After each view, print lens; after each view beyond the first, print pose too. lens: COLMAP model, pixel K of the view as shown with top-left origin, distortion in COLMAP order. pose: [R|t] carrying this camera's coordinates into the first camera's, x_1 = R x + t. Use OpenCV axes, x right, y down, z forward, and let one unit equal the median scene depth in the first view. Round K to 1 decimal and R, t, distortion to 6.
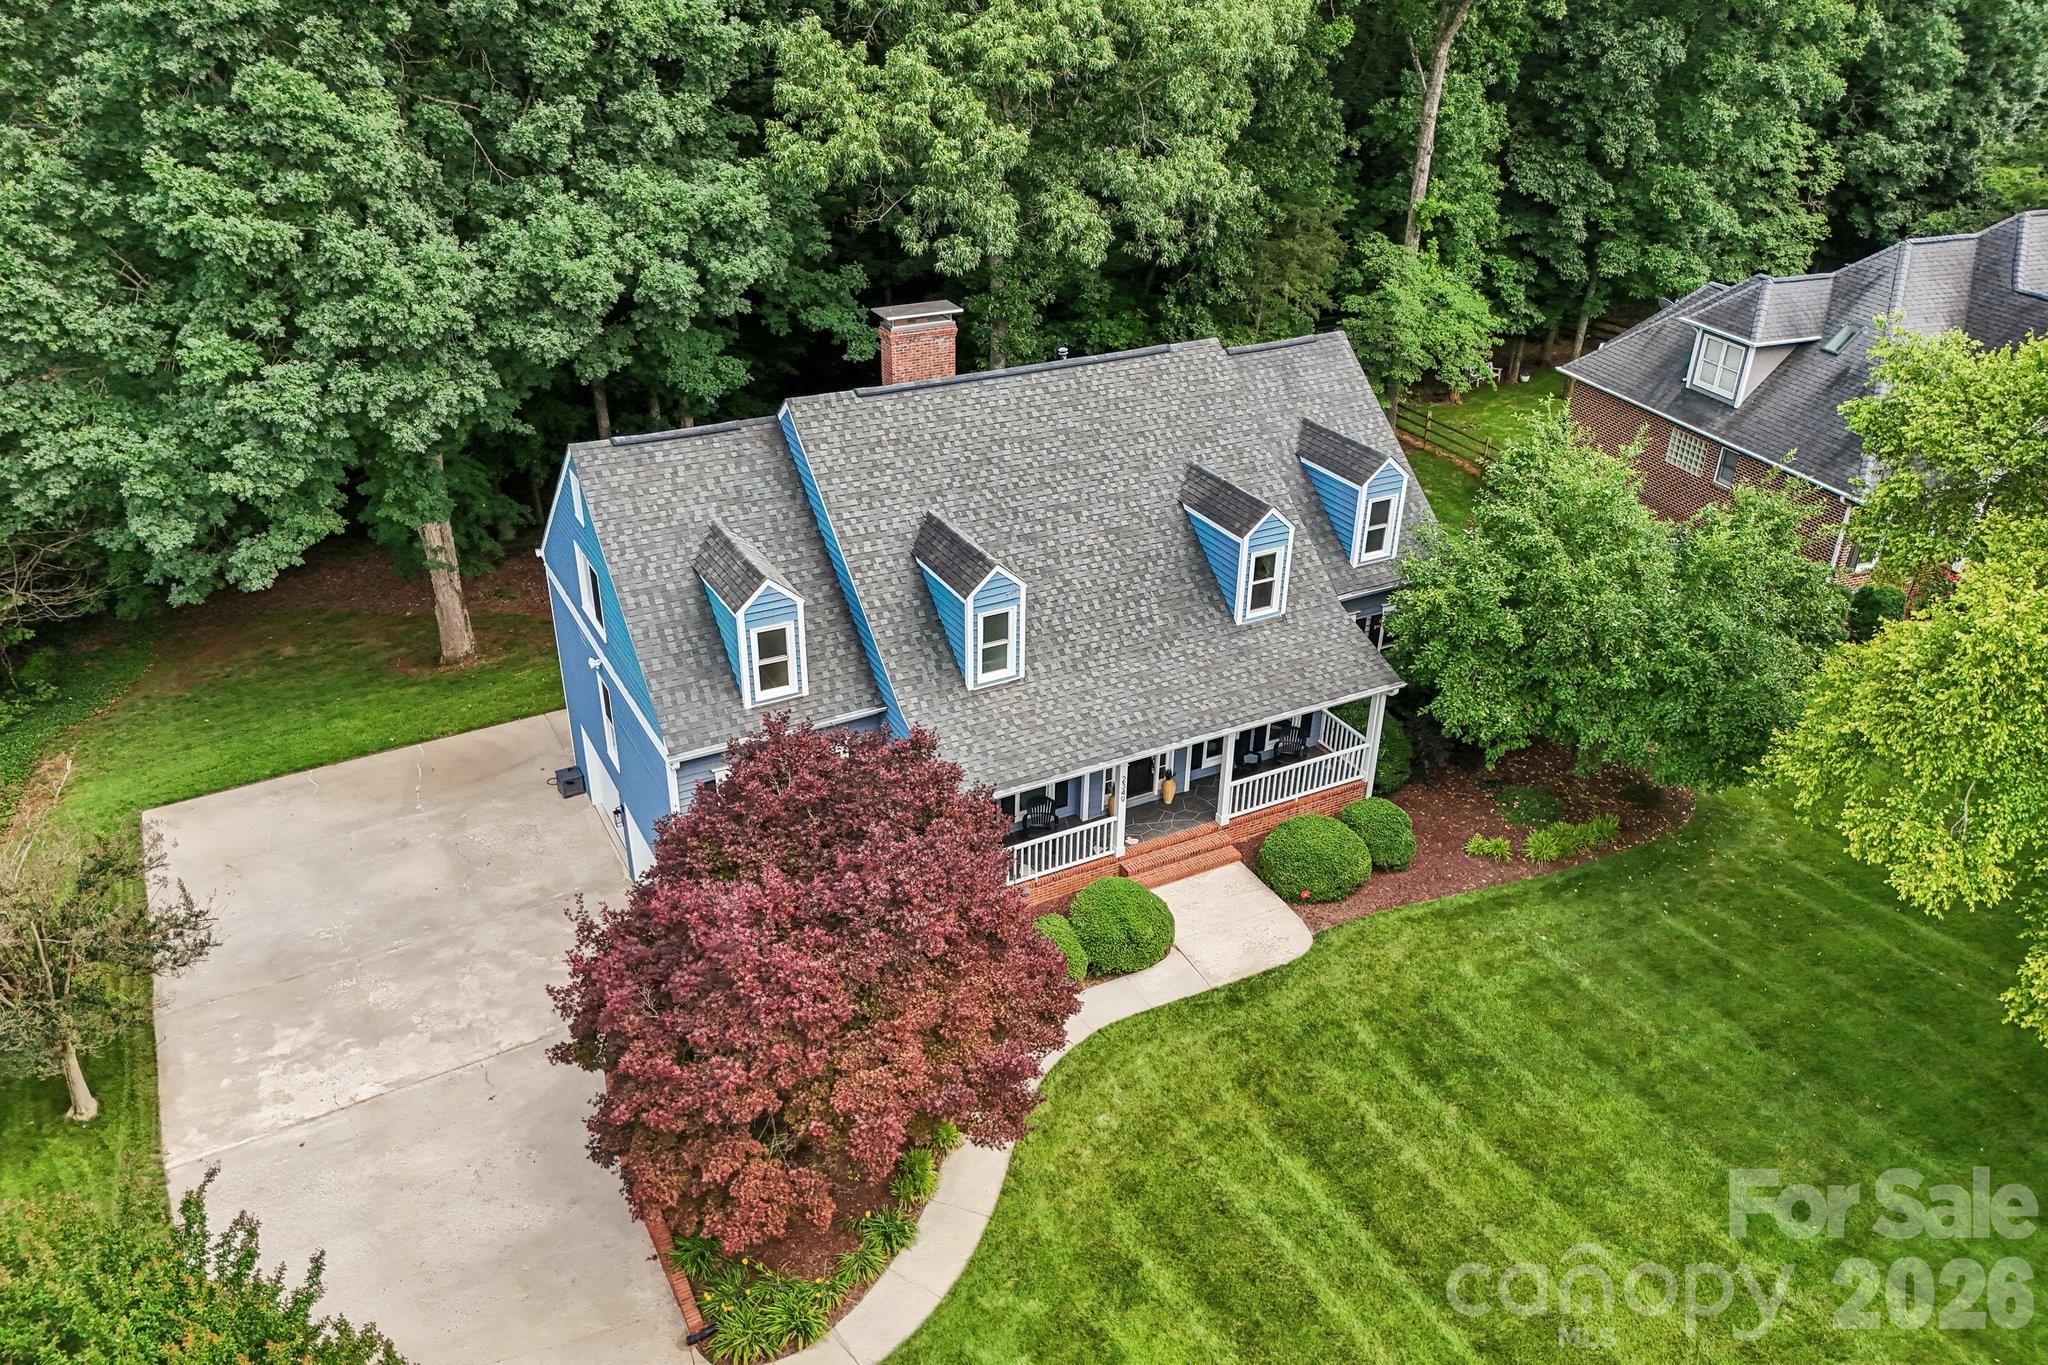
lens RADIAL K [[1498.1, 0, 1015.8], [0, 1498.1, 686.5], [0, 0, 1]] dist [0.062565, -0.056928]
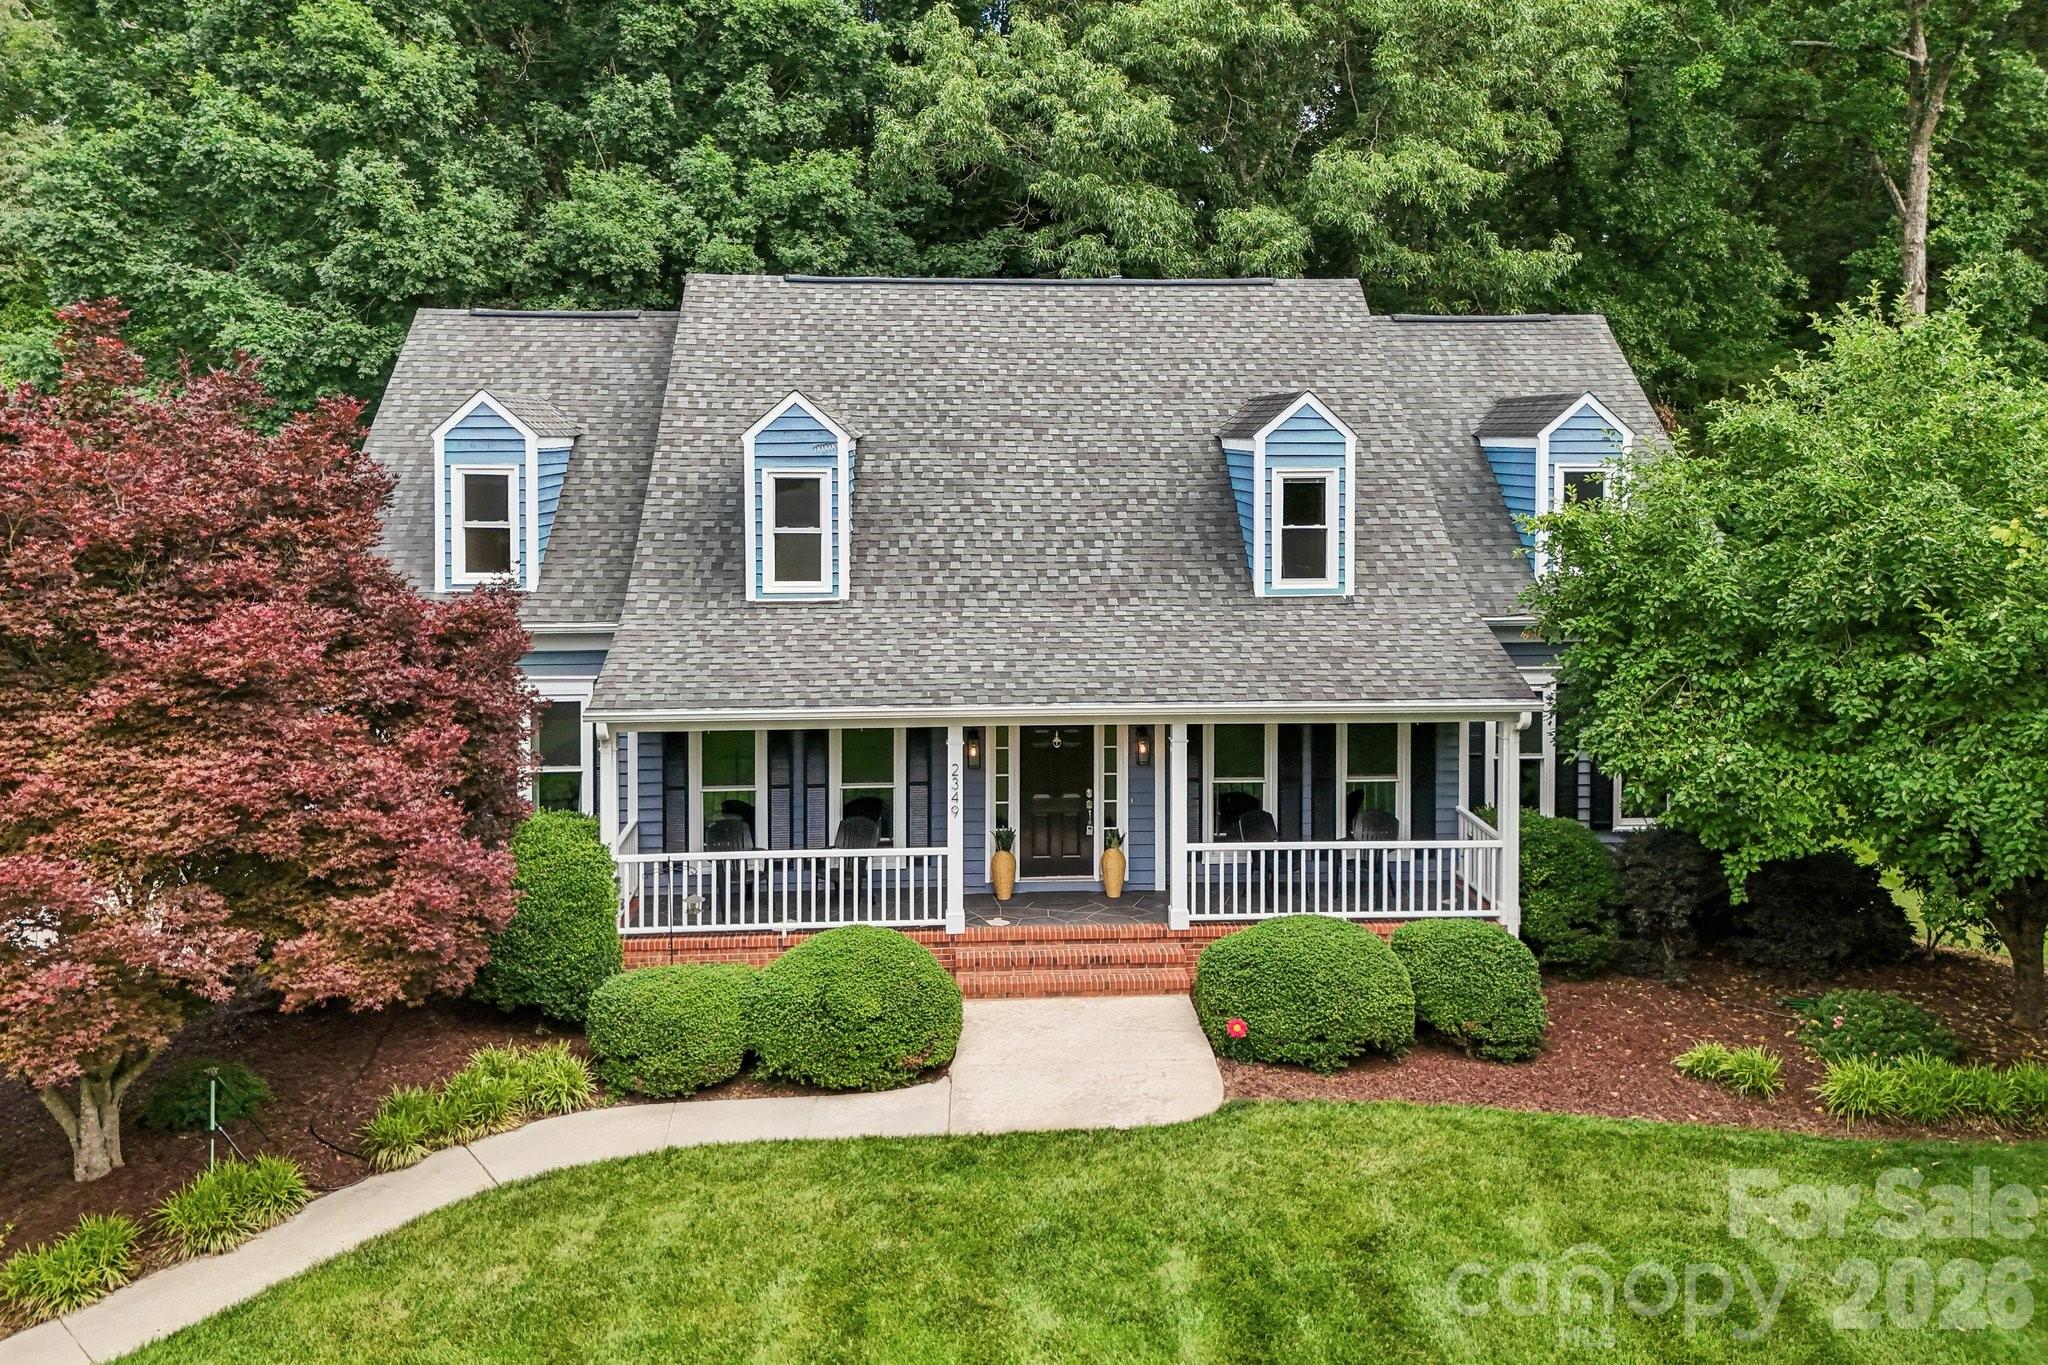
lens RADIAL K [[1483.2, 0, 1245.1], [0, 1483.2, 681.5], [0, 0, 1]] dist [0.065002, -0.061538]
pose [[0.907024, 0.001477, -0.421076, 0.393154], [-0.194990, 0.887788, -0.416906, 0.235396], [0.373211, 0.460250, 0.805533, 0.547456]]
